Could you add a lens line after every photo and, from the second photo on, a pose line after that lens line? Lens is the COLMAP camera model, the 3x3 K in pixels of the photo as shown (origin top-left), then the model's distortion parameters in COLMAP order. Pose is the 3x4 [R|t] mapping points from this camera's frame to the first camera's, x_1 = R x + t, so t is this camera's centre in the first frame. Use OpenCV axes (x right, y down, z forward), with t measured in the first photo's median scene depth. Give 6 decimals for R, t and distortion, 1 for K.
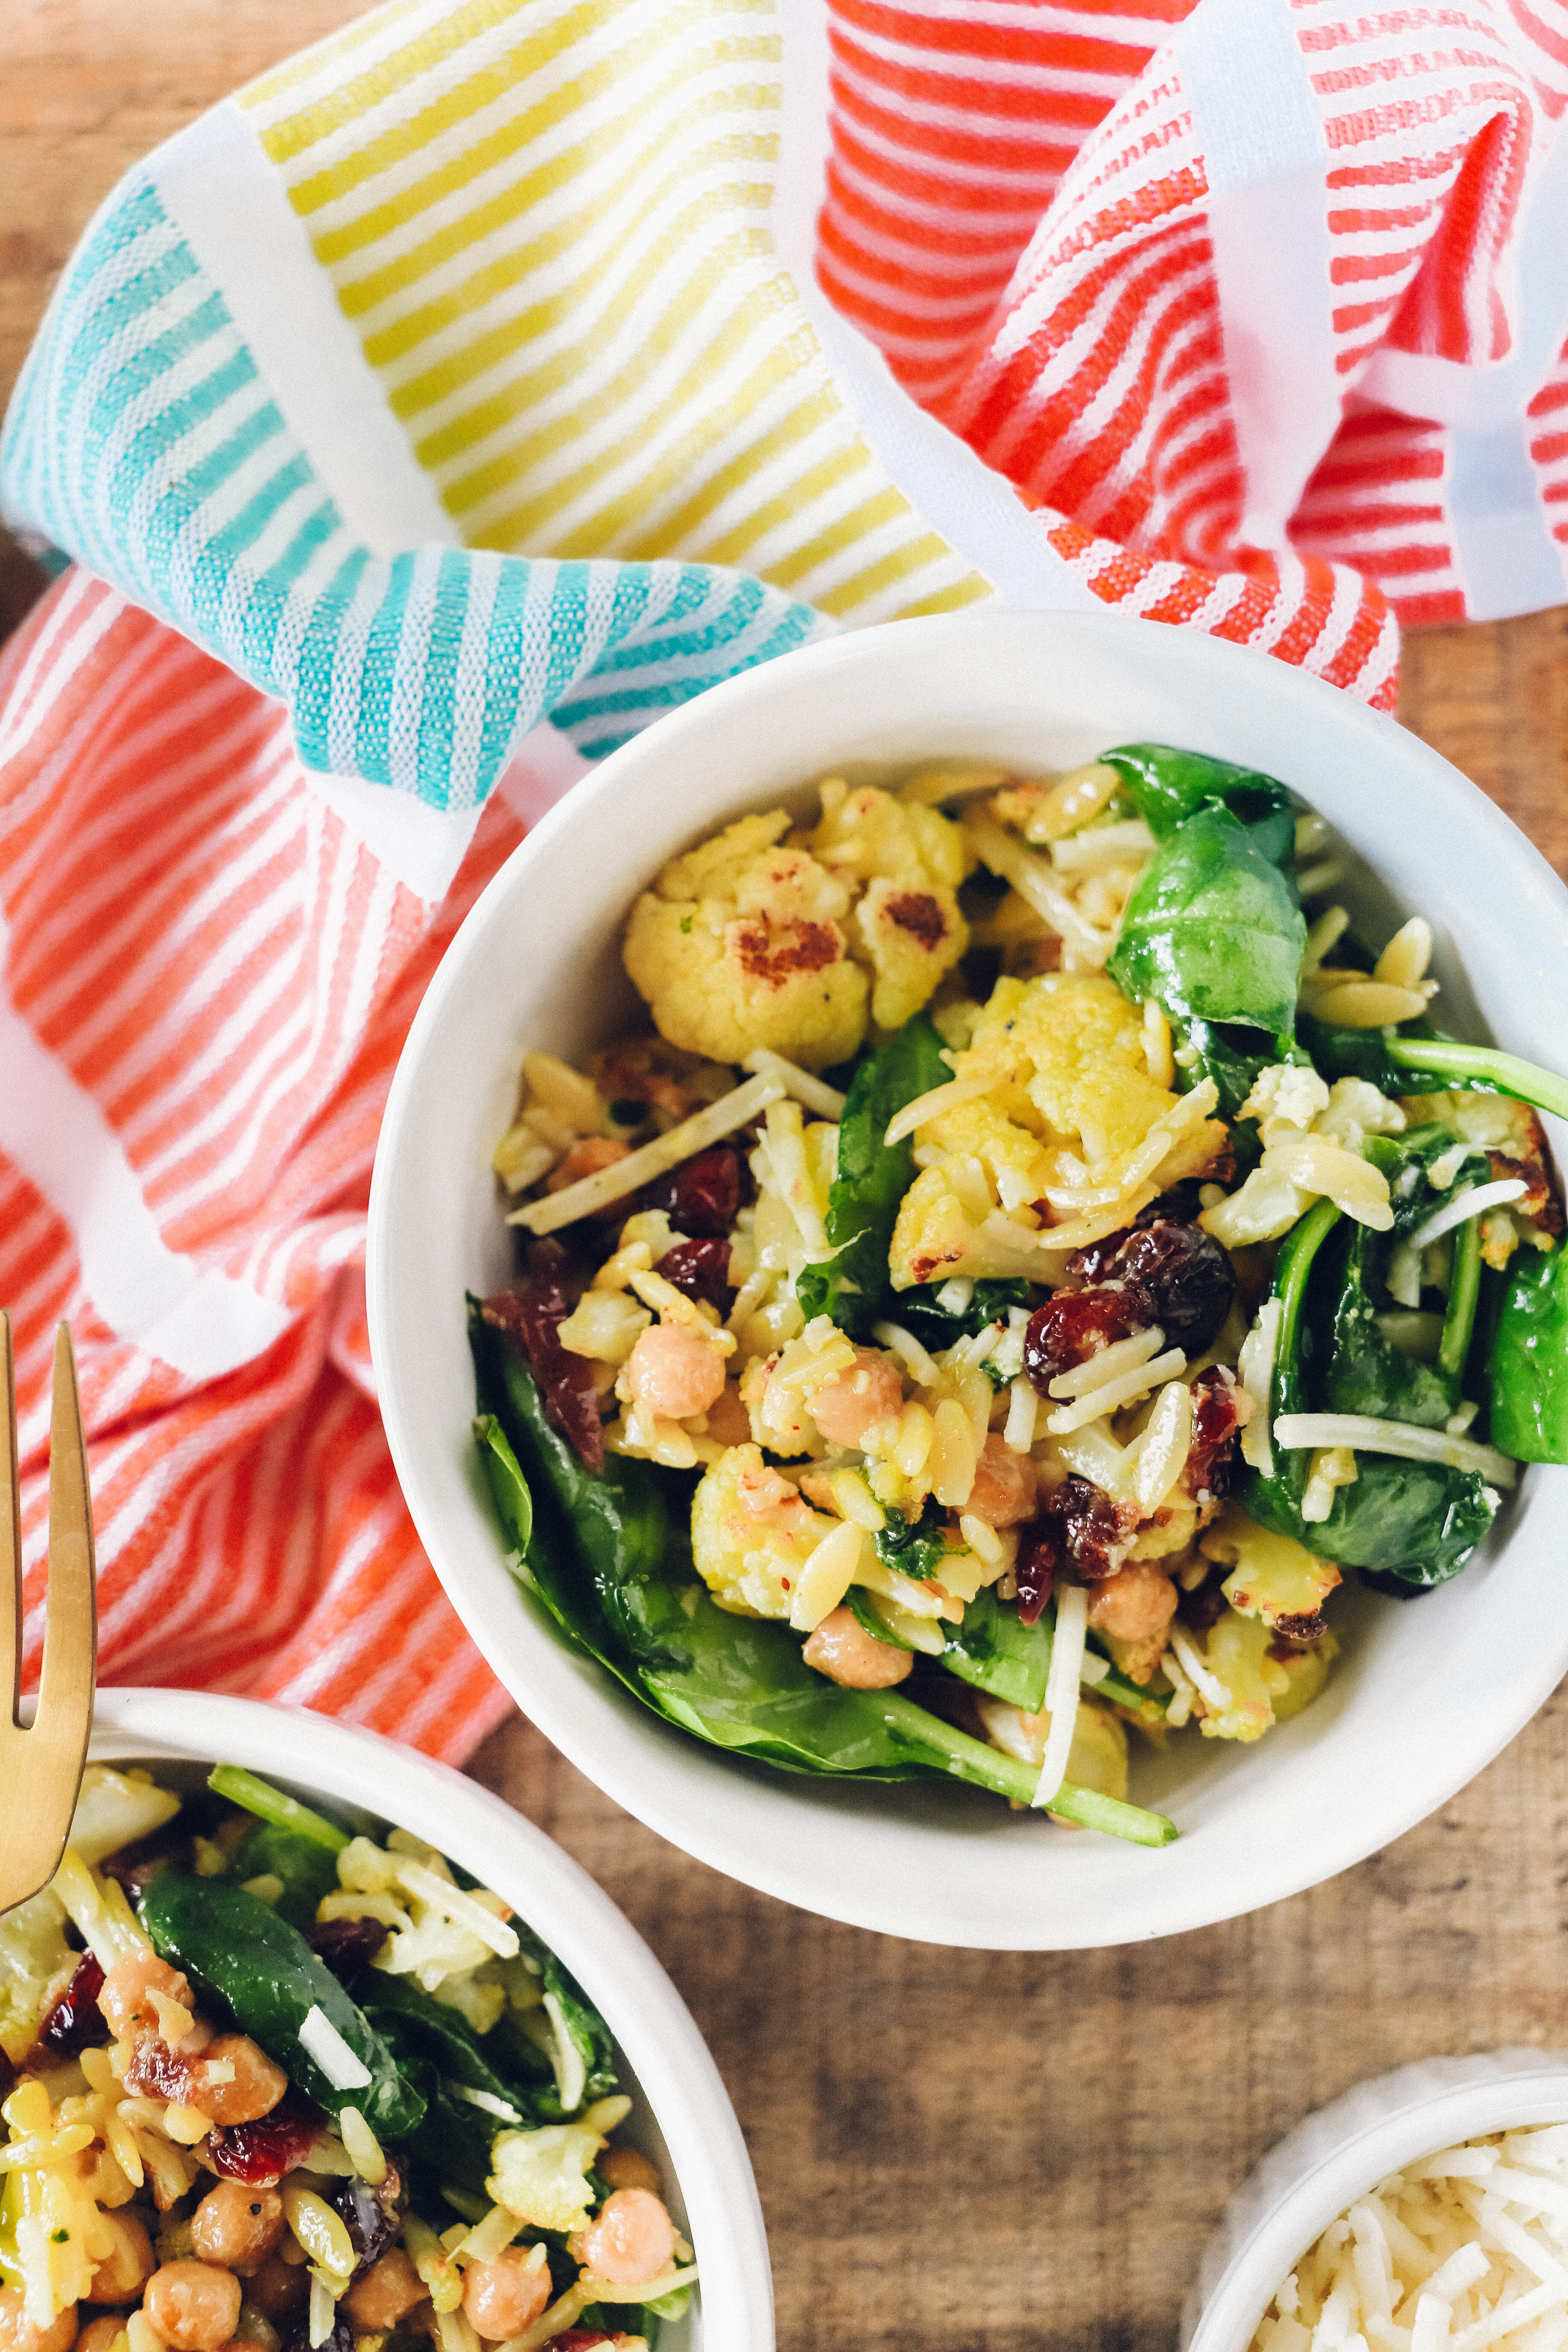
lens RADIAL K [[2917.7, 0, 784.0], [0, 2917.7, 1176.0], [0, 0, 1]] dist [-0.007171, 0.101467]
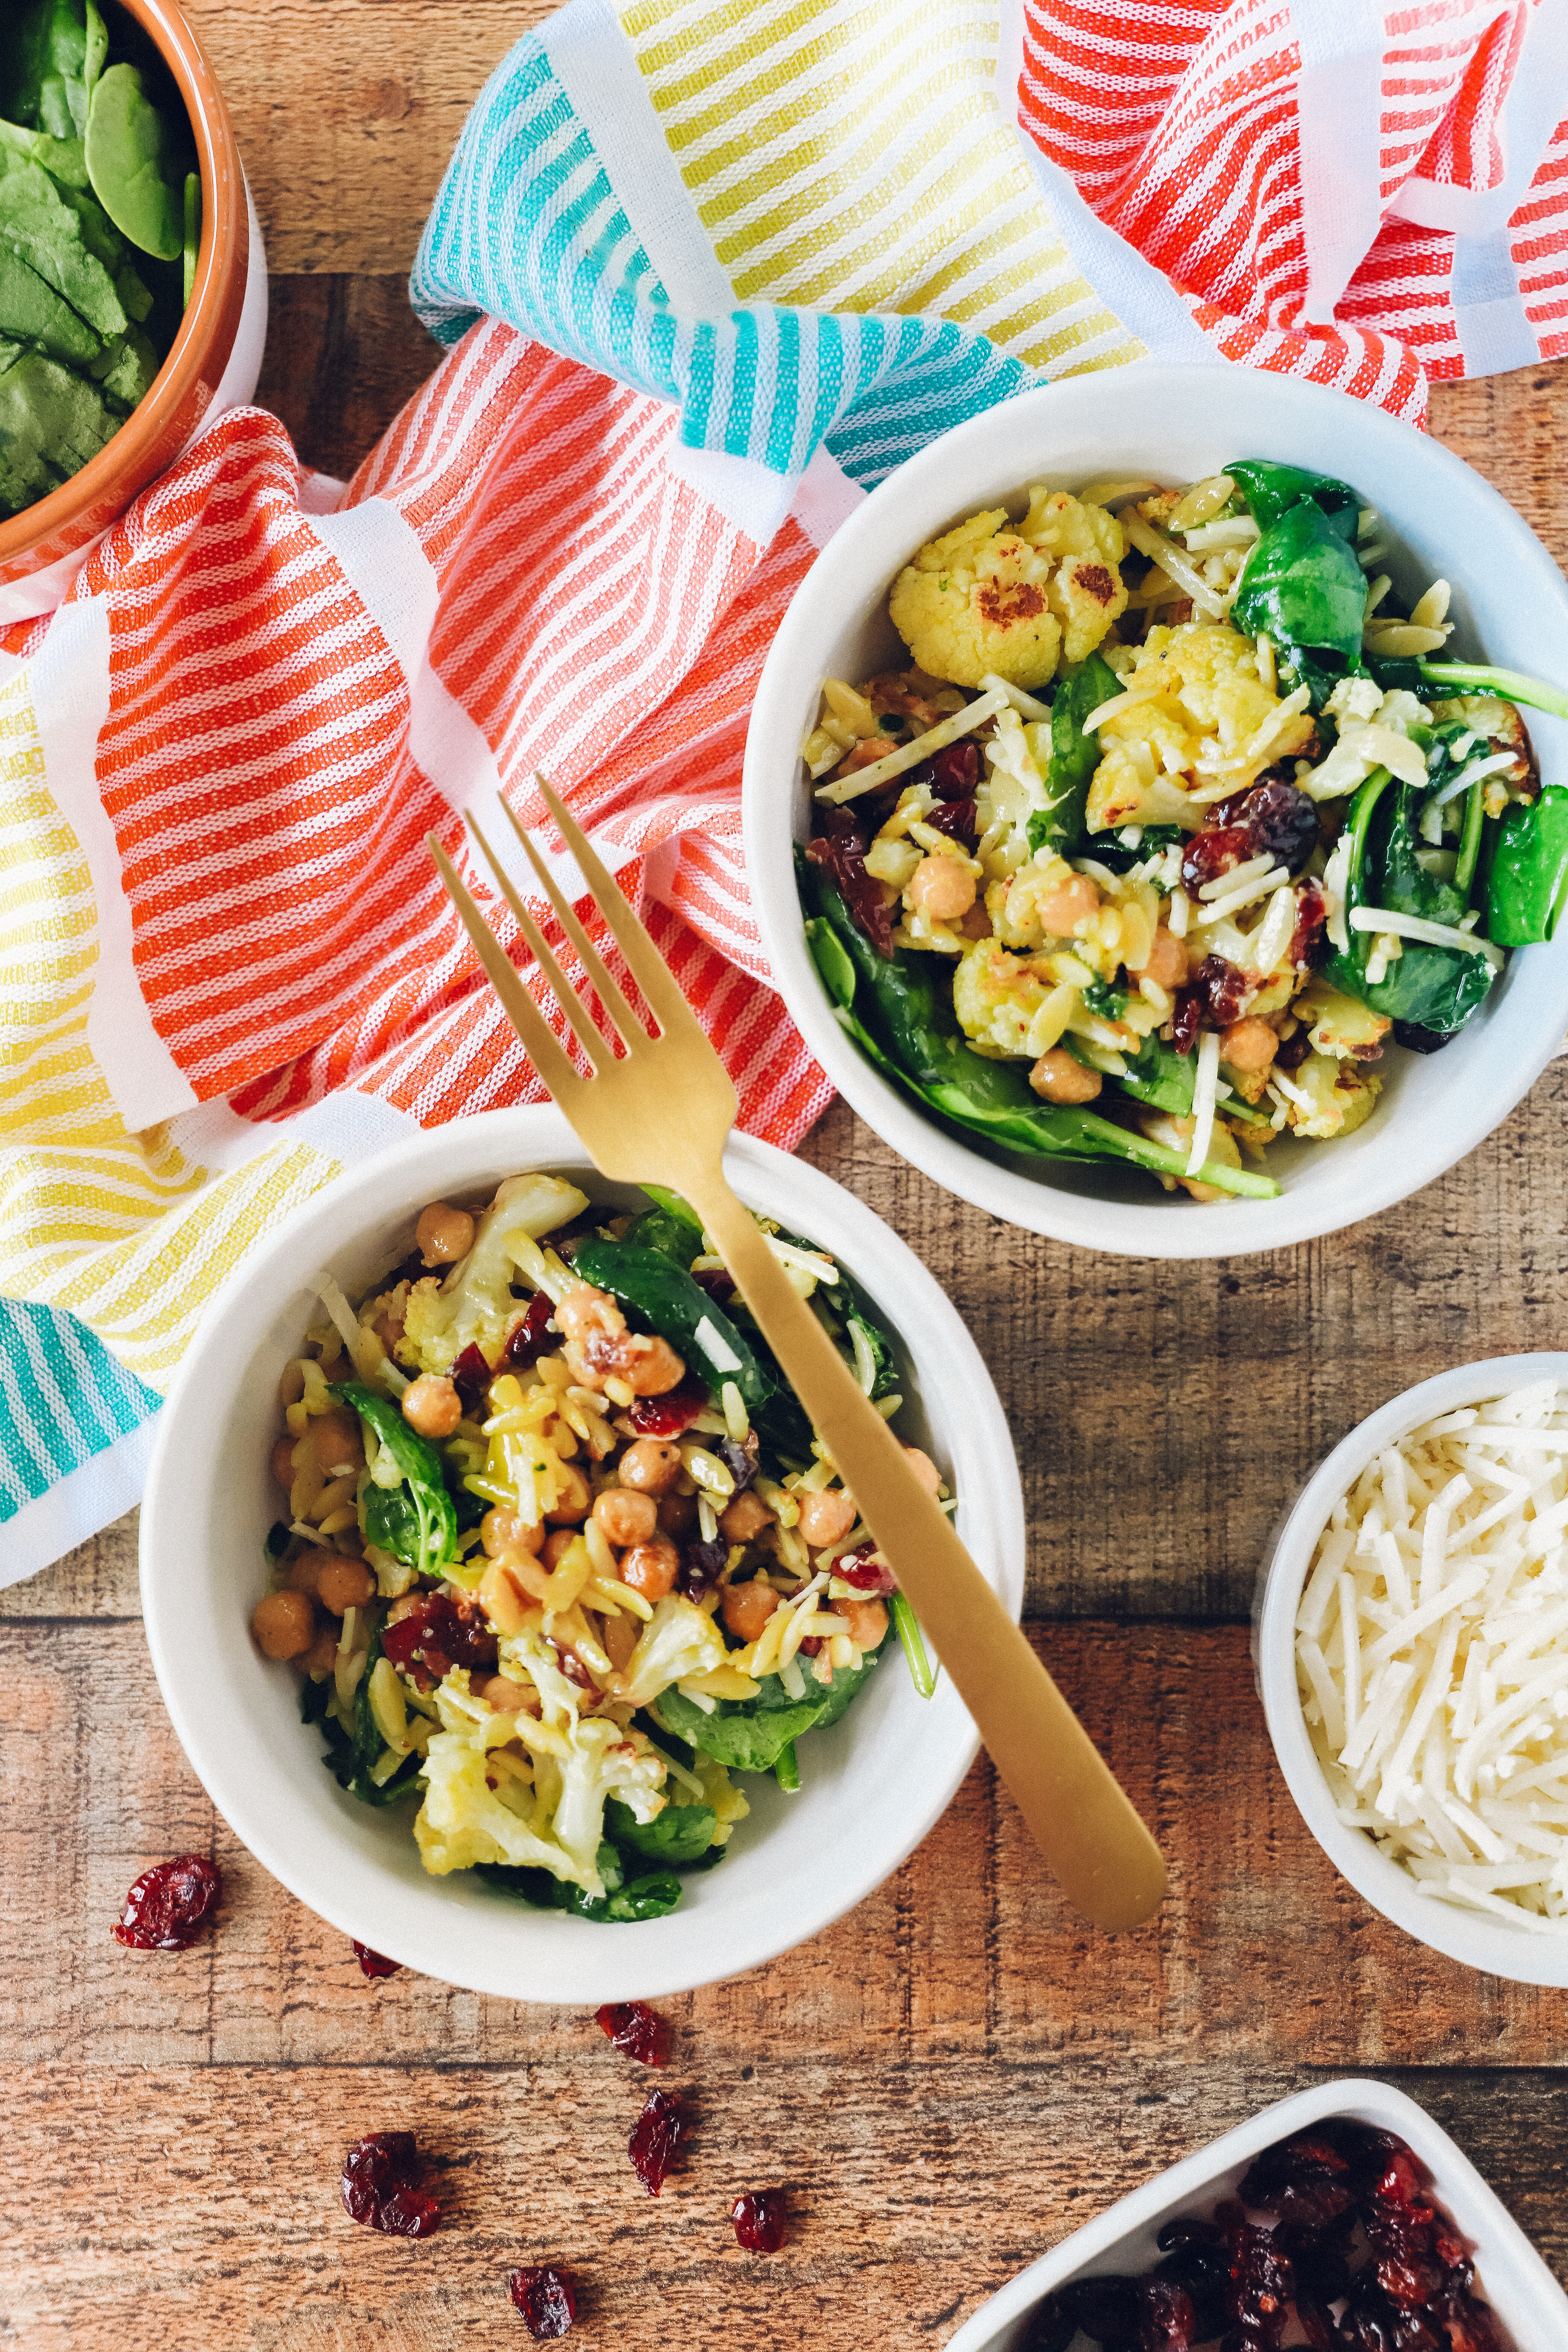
lens RADIAL K [[3075.0, 0, 784.0], [0, 3075.0, 1176.0], [0, 0, 1]] dist [0.082721, 0.050466]
pose [[0.998393, -0.008193, 0.056067, -0.203147], [0.005721, 0.999010, 0.044109, 0.141064], [-0.056373, -0.043717, 0.997452, -0.548478]]
